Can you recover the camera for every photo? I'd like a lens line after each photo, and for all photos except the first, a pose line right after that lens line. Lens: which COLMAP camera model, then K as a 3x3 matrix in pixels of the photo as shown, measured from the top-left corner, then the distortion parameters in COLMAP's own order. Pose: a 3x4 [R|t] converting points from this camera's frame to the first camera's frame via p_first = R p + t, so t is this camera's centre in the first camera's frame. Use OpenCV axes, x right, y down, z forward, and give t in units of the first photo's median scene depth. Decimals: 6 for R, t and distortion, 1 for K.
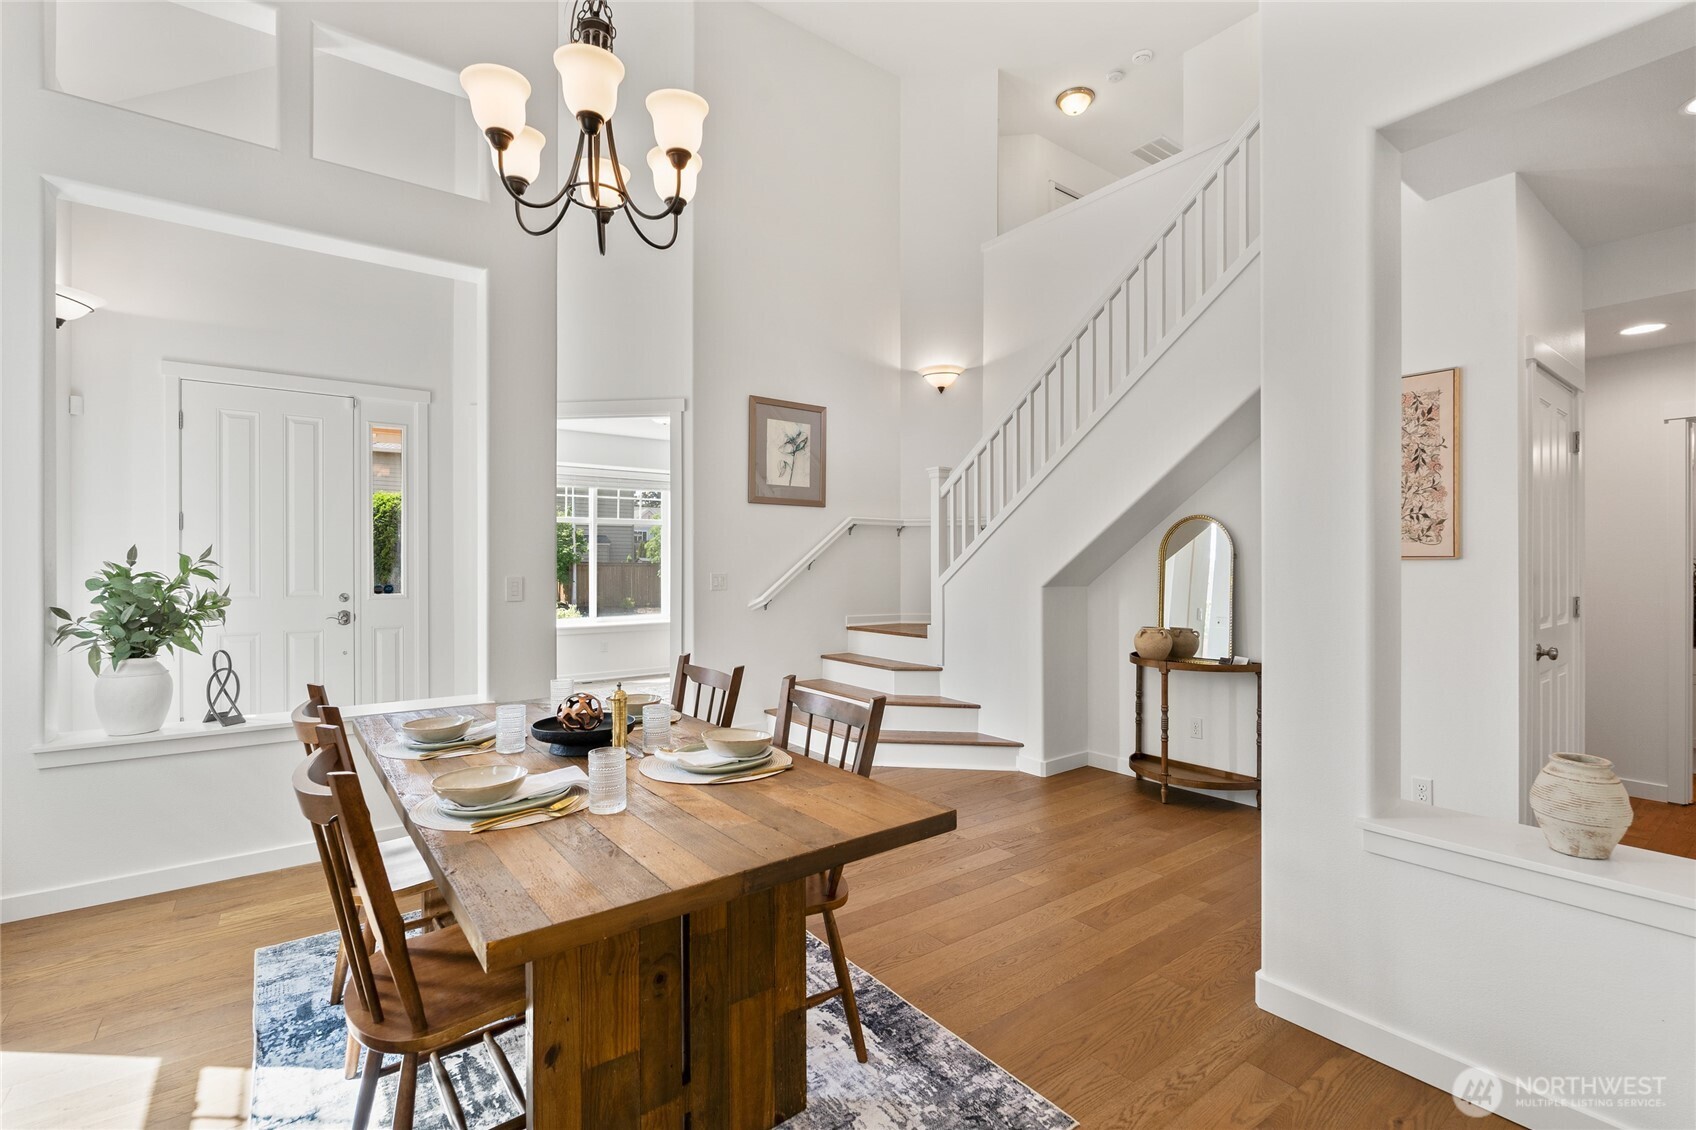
lens RADIAL K [[754.1, 0, 853.9], [0, 754.1, 562.6], [0, 0, 1]] dist [-0.002259, -0.000388]
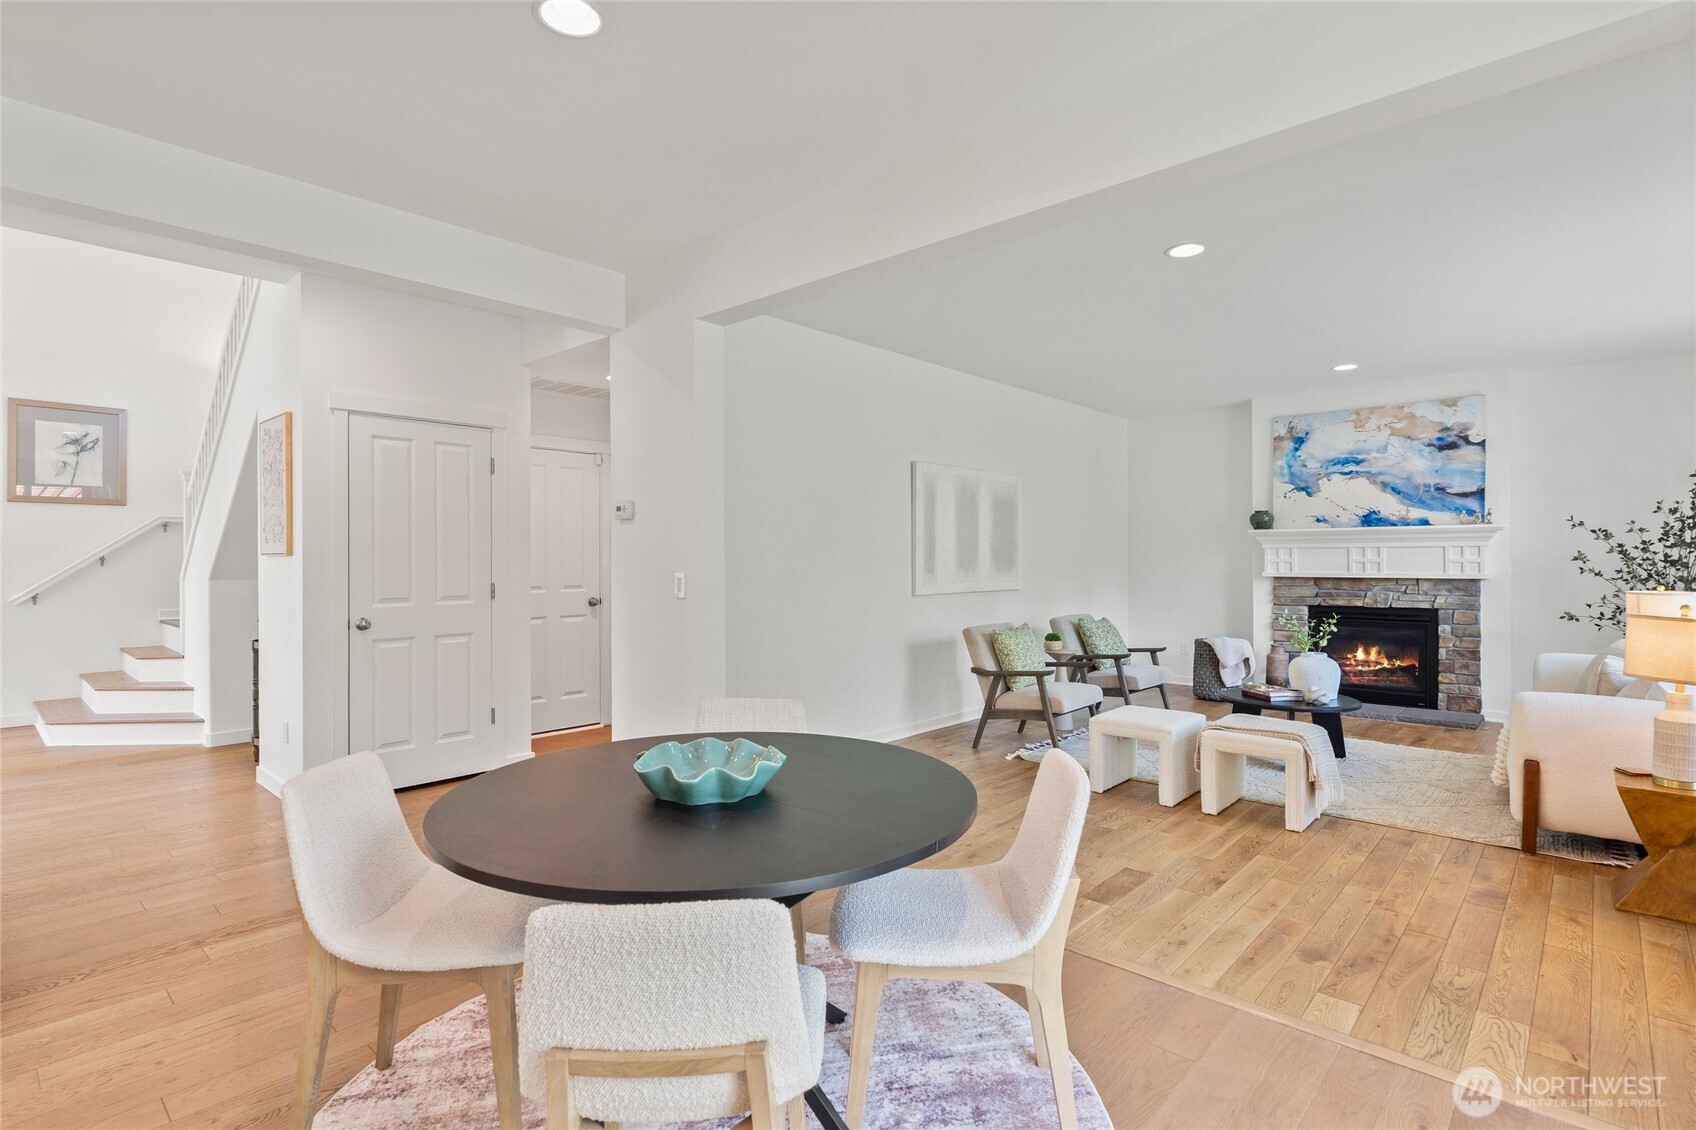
lens RADIAL K [[815.1, 0, 837.6], [0, 815.1, 559.4], [0, 0, 1]] dist [-0.004514, 0.000612]
pose [[0.983117, -0.003484, 0.182946, 0.956059], [0.002954, 0.999991, 0.003168, 0.000419], [-0.182956, -0.002574, 0.983118, -0.375789]]
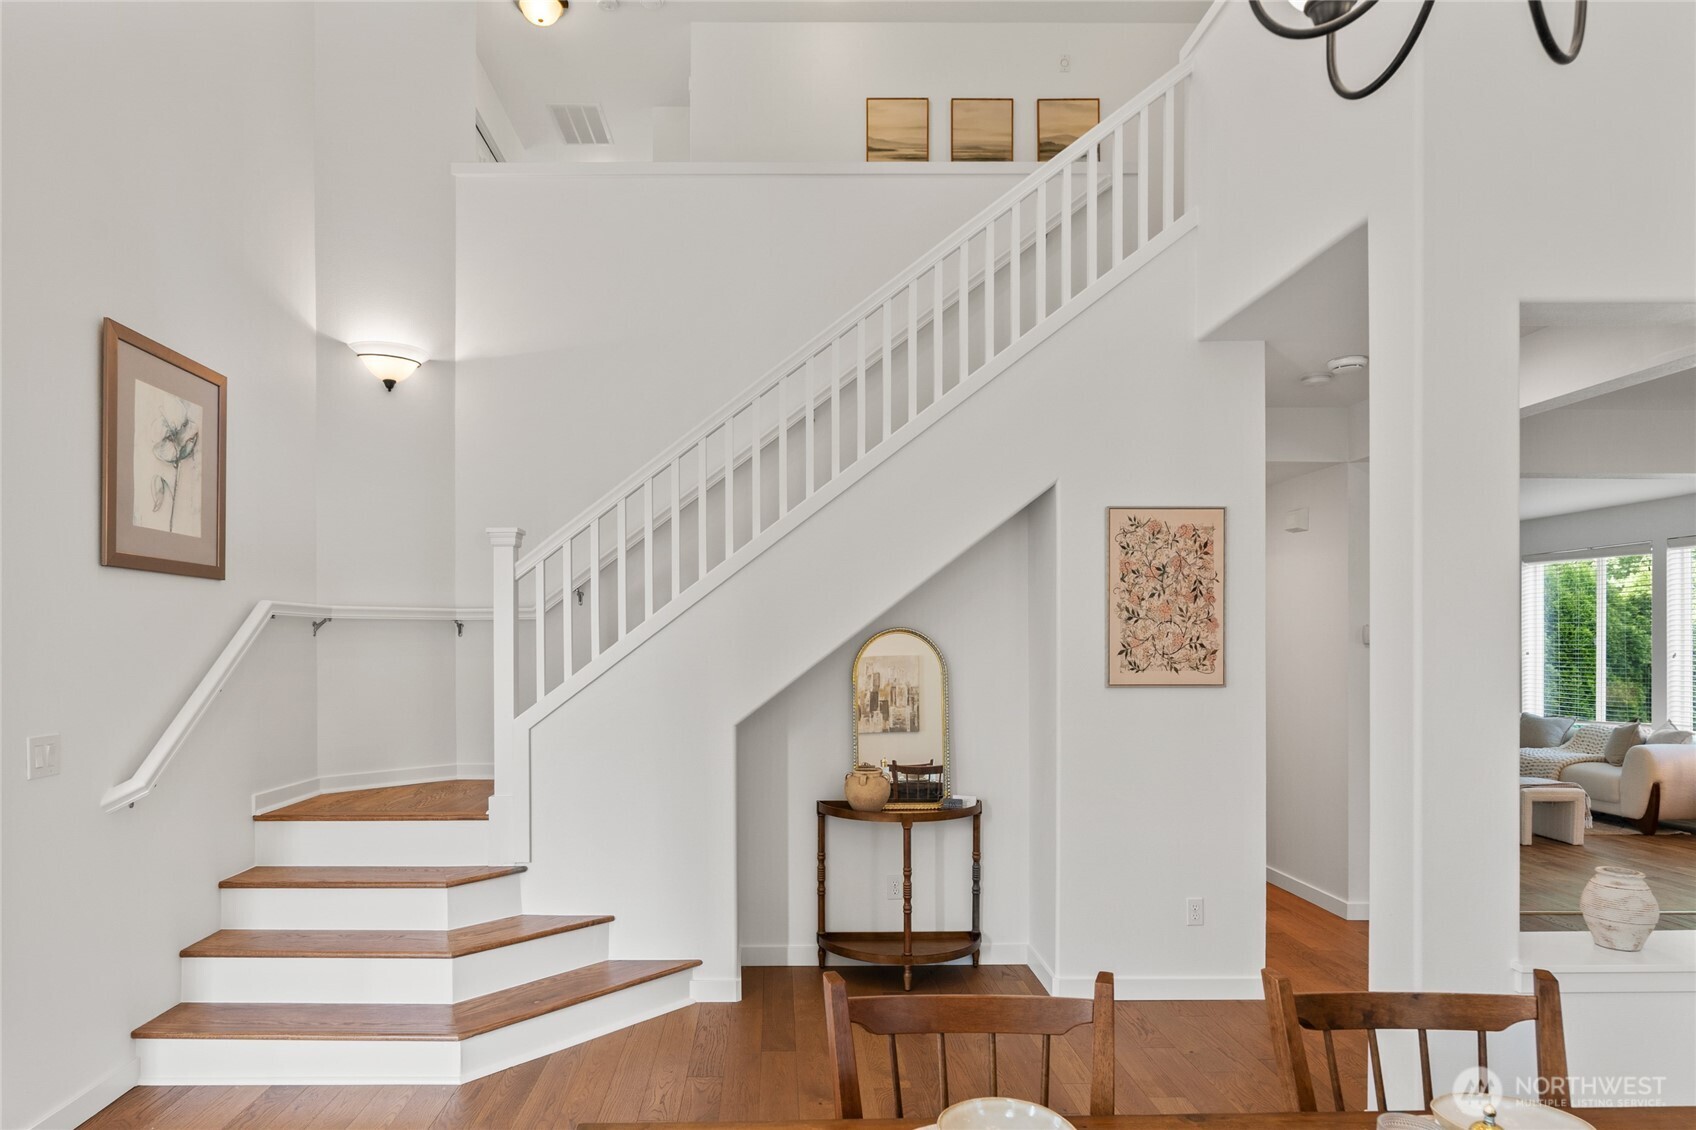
lens RADIAL K [[968.8, 0, 786.3], [0, 968.8, 646.9], [0, 0, 1]] dist [-0.005988, 0.000708]
pose [[0.600060, -0.004066, 0.799945, -0.427176], [-0.000941, 0.999983, 0.005789, -0.044441], [-0.799954, -0.004226, 0.600046, 0.433102]]
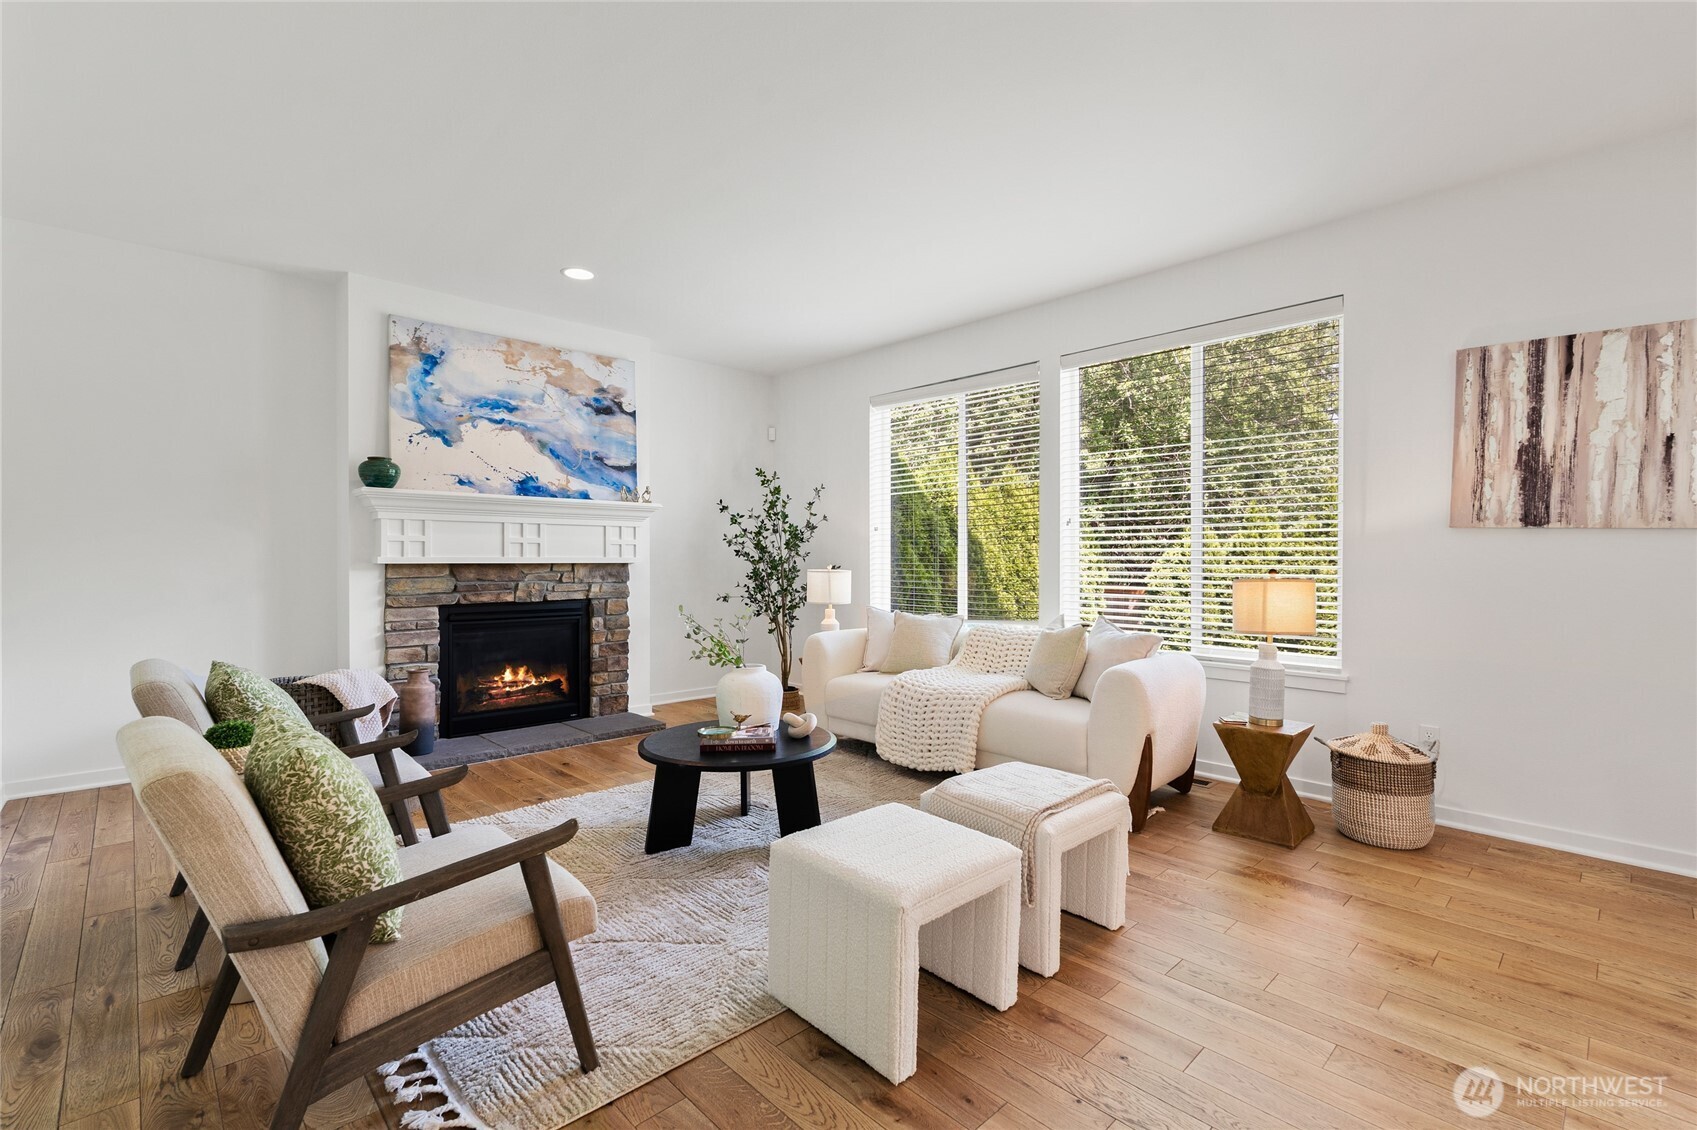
lens RADIAL K [[754.5, 0, 877.5], [0, 754.5, 554.8], [0, 0, 1]] dist [-0.002259, -0.000388]
pose [[-0.137367, 0.000008, 0.990520, 1.075550], [-0.006631, 0.999978, -0.000928, 0.027427], [-0.990498, -0.006696, -0.137364, 0.568183]]
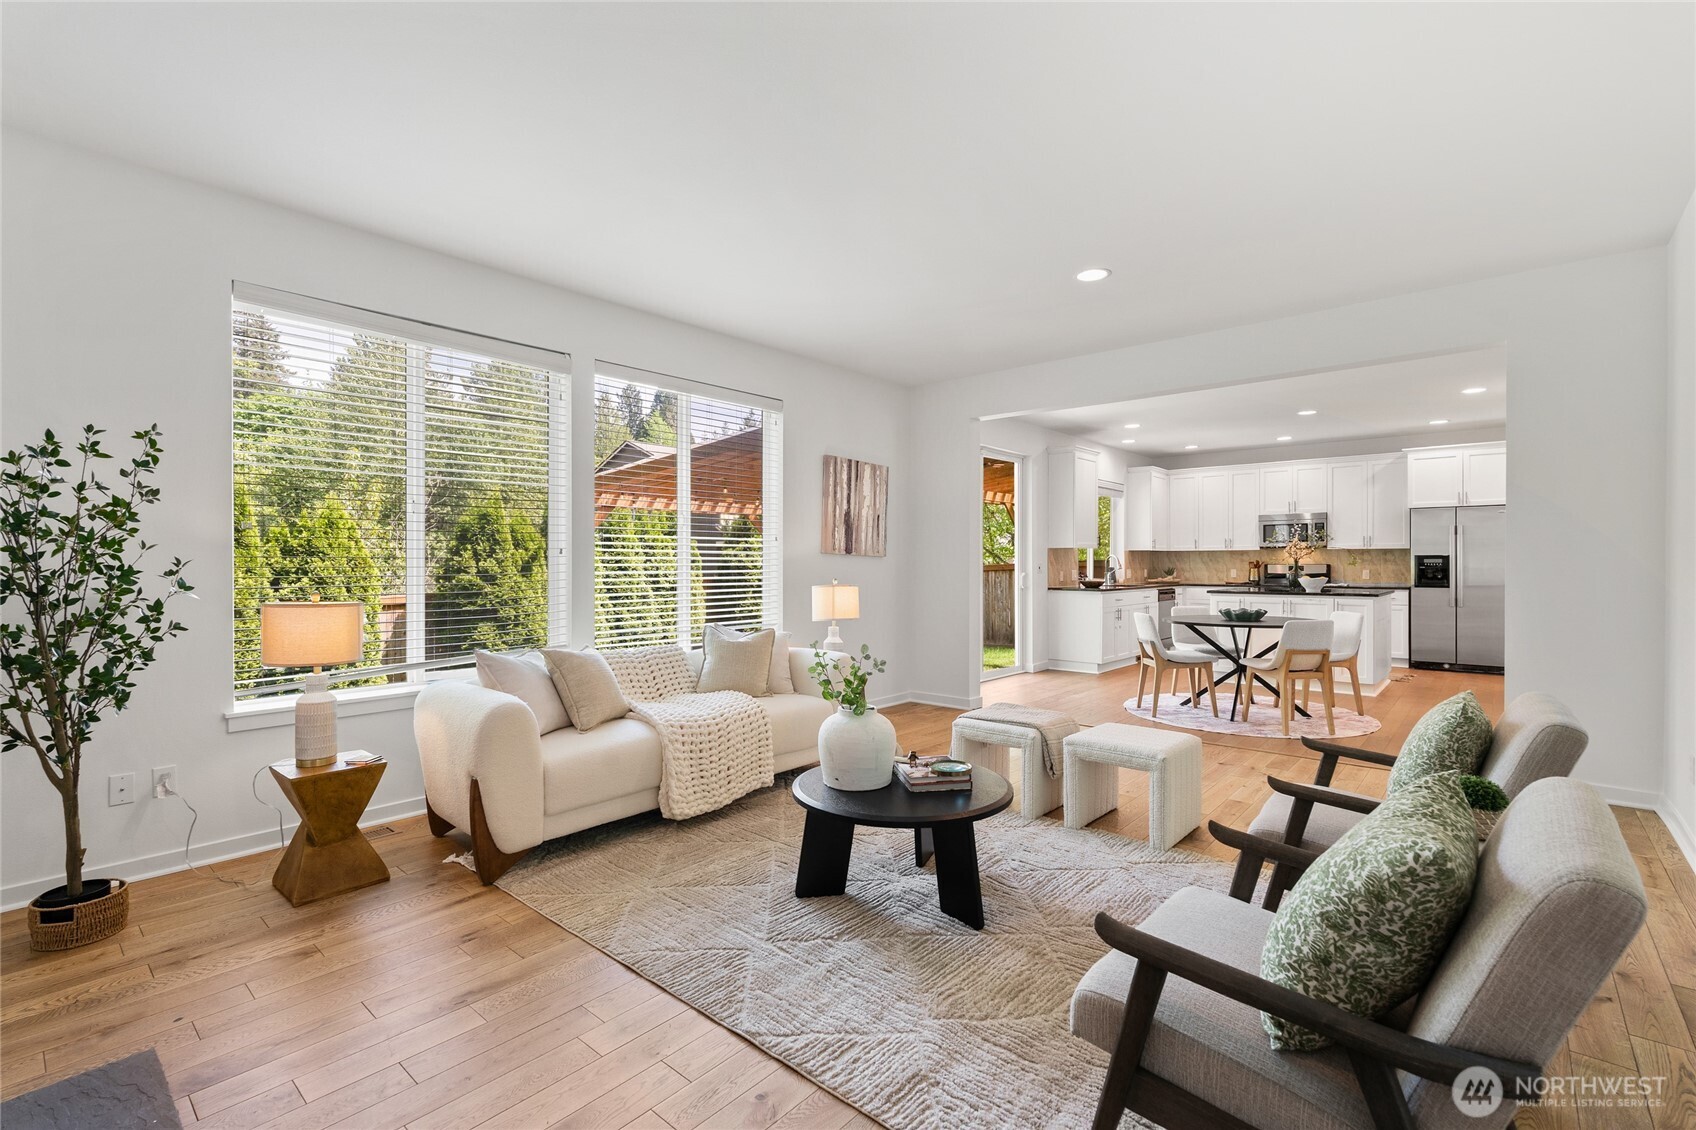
lens RADIAL K [[754.1, 0, 844.6], [0, 754.1, 569.0], [0, 0, 1]] dist [-0.002259, -0.000388]
pose [[-0.979559, 0.004707, -0.201102, 1.901524], [0.006852, 0.999927, -0.009973, 0.035176], [0.201041, -0.011147, -0.979519, 1.150852]]
